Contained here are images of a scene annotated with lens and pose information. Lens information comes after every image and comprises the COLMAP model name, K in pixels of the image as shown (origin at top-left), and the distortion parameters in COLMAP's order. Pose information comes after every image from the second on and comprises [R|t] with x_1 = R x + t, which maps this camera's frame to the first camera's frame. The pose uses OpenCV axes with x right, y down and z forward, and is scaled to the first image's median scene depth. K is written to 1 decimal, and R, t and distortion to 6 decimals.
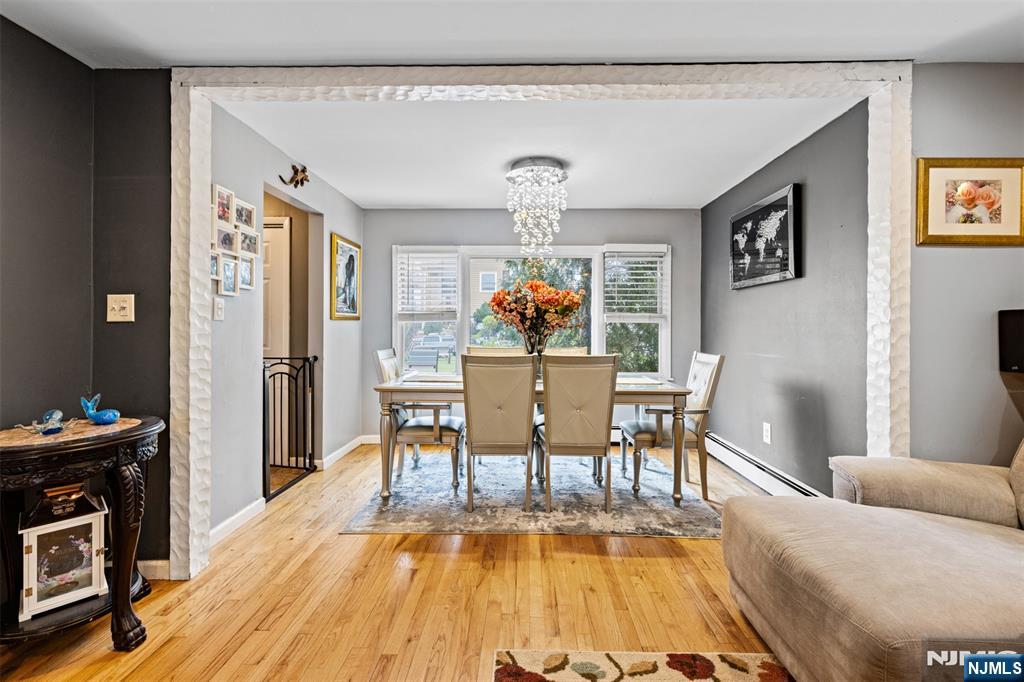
lens RADIAL K [[460.0, 0, 517.2], [0, 460.0, 327.5], [0, 0, 1]] dist [0.007200, -0.001729]
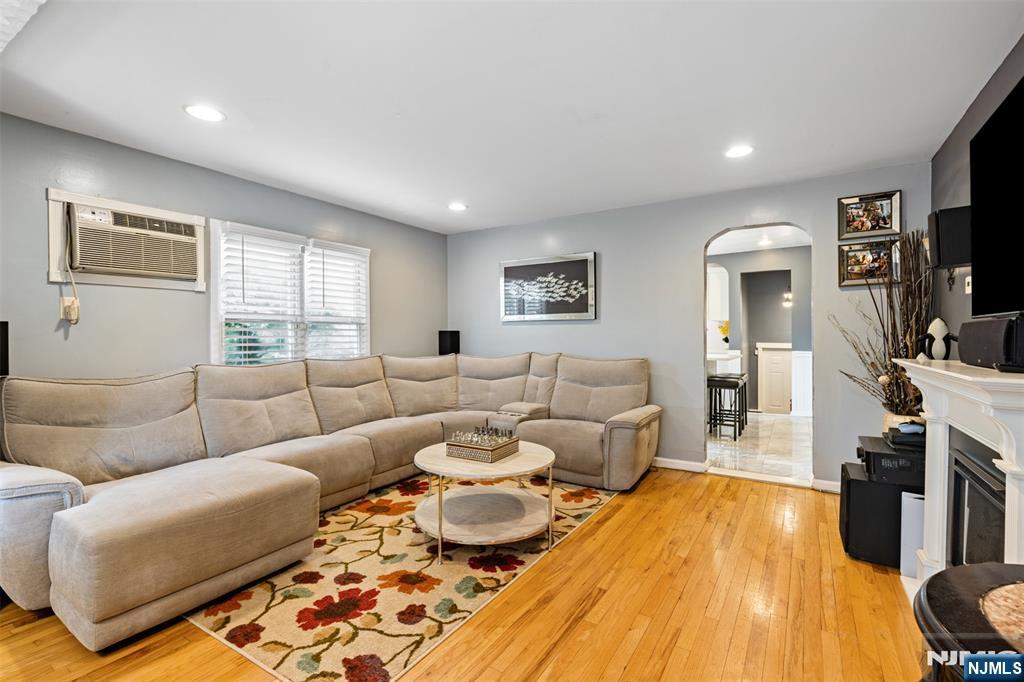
lens RADIAL K [[460.0, 0, 514.3], [0, 460.0, 333.5], [0, 0, 1]] dist [0.007200, -0.001729]
pose [[-0.857862, -0.001412, 0.513879, -0.424854], [0.000072, 0.999996, 0.002867, -0.007904], [-0.513881, 0.002496, -0.857858, 0.893100]]
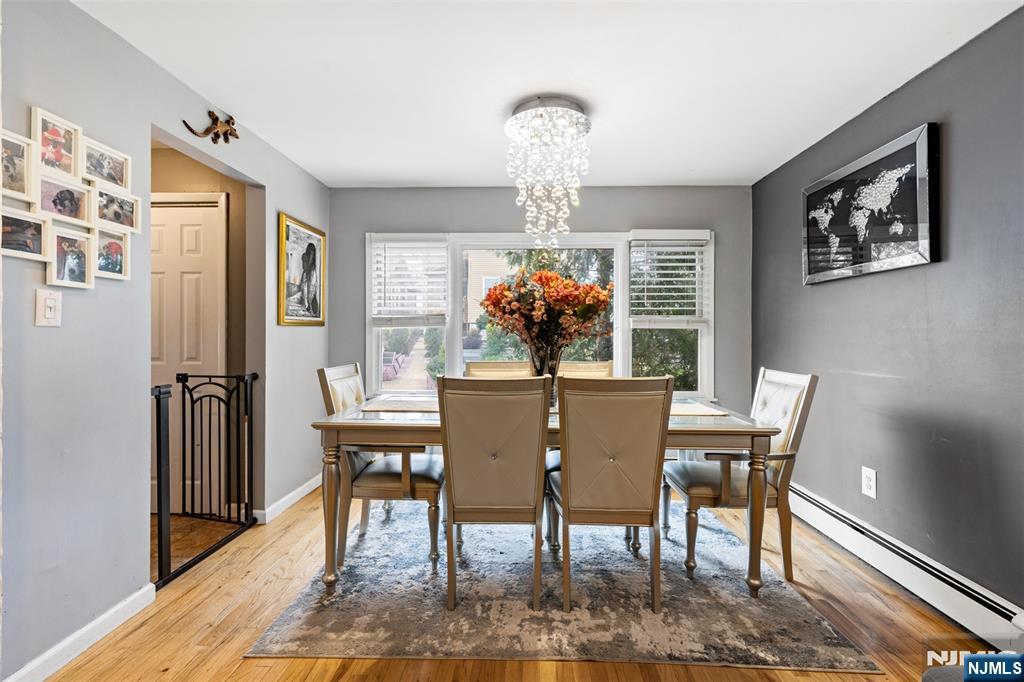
lens RADIAL K [[460.0, 0, 515.3], [0, 460.0, 332.0], [0, 0, 1]] dist [0.007200, -0.001729]
pose [[0.999924, -0.001115, -0.012251, 0.000556], [0.001066, 0.999991, -0.003985, -0.003355], [0.012256, 0.003971, 0.999917, 0.314630]]
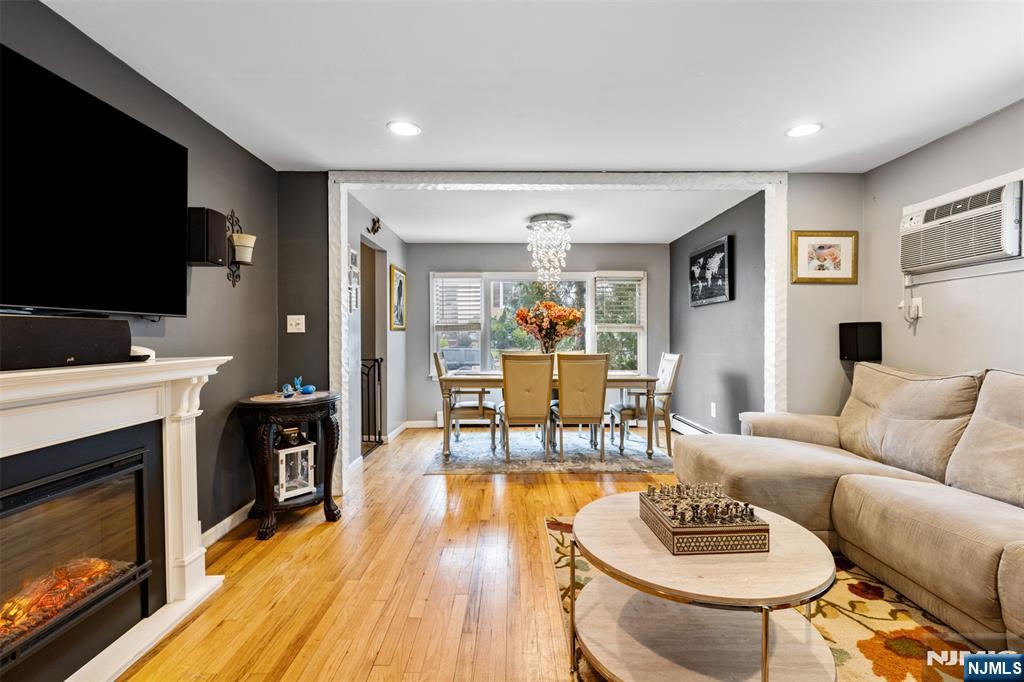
lens RADIAL K [[460.0, 0, 514.7], [0, 460.0, 337.7], [0, 0, 1]] dist [0.007200, -0.001729]
pose [[0.999462, -0.005689, 0.032296, -0.121810], [0.005637, 0.999983, 0.001698, 0.004418], [-0.032305, -0.001515, 0.999477, -0.432046]]
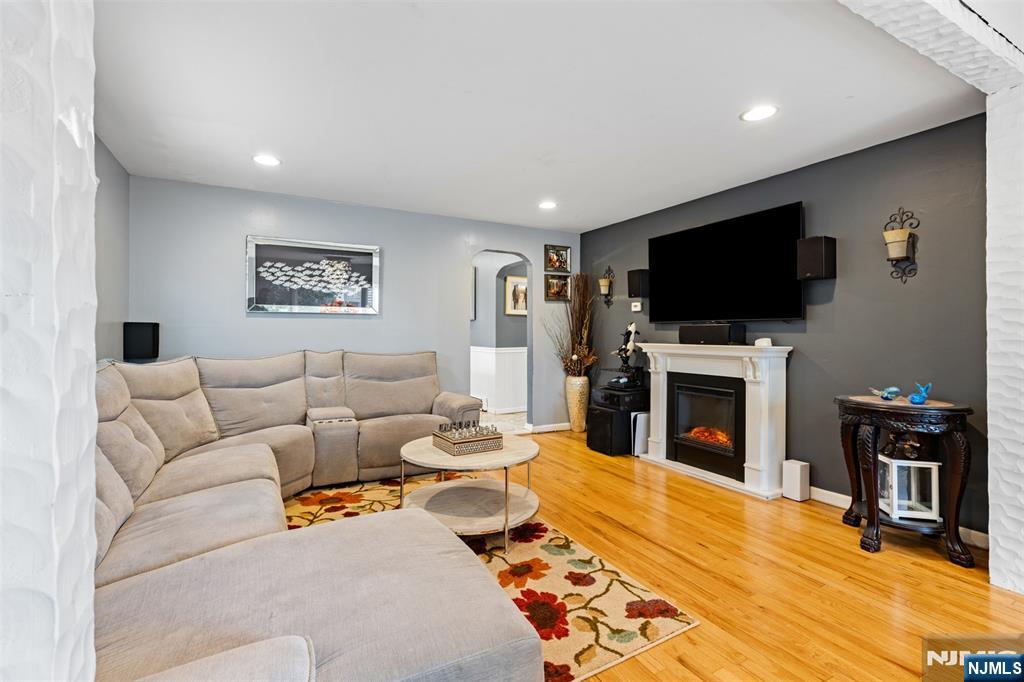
lens RADIAL K [[460.0, 0, 516.3], [0, 460.0, 324.6], [0, 0, 1]] dist [0.007200, -0.001729]
pose [[-0.861117, -0.014246, -0.508208, 0.514539], [-0.007491, 0.999854, -0.015334, 0.002358], [0.508352, -0.009397, -0.861098, 0.988620]]
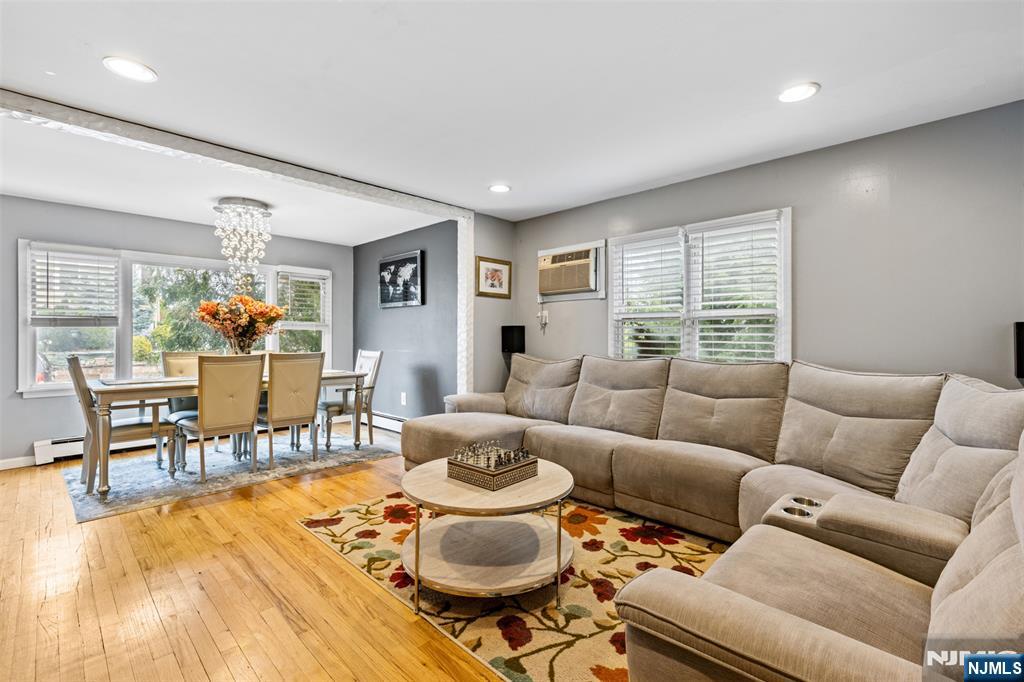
lens RADIAL K [[460.0, 0, 516.6], [0, 460.0, 335.5], [0, 0, 1]] dist [0.007200, -0.001729]
pose [[0.679743, -0.004158, 0.733439, -0.425327], [0.001787, 0.999990, 0.004013, 0.001476], [-0.733448, -0.001417, 0.679744, -0.440581]]
